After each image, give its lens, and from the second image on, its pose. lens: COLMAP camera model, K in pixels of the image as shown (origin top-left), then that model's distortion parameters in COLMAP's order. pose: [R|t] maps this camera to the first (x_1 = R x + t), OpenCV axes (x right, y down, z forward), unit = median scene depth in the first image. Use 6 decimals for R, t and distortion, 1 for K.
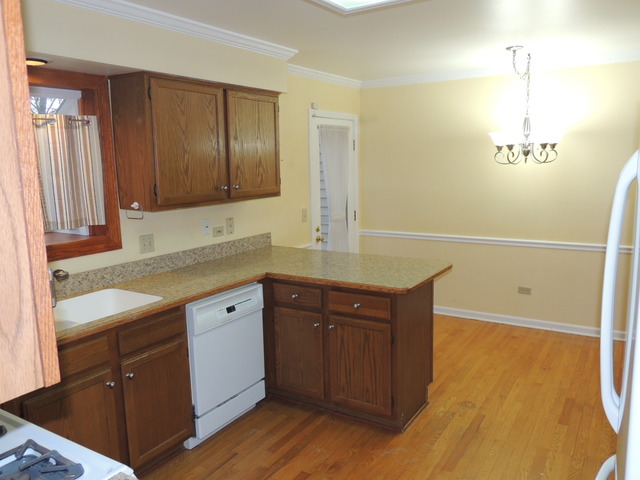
lens RADIAL K [[519.5, 0, 320.0], [0, 519.5, 240.0], [0, 0, 1]] dist [-0.319547, 0.000464]
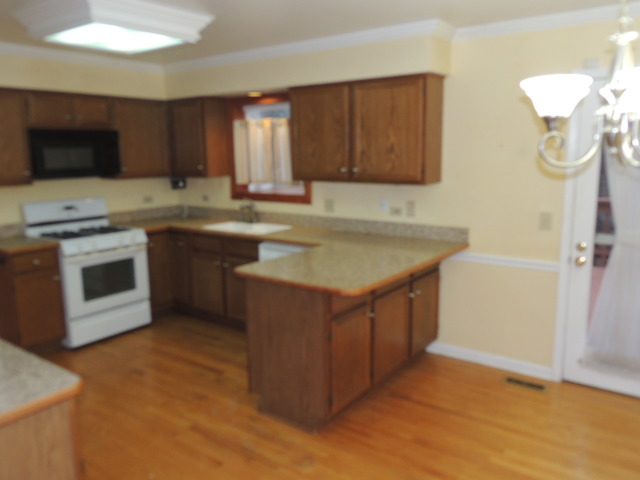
lens RADIAL K [[519.5, 0, 320.0], [0, 519.5, 240.0], [0, 0, 1]] dist [-0.319547, 0.000464]
pose [[-0.073351, 0.184686, -0.980056, 0.926546], [-0.140536, 0.970984, 0.193495, -0.151039], [0.987355, 0.151926, -0.045268, 0.924405]]
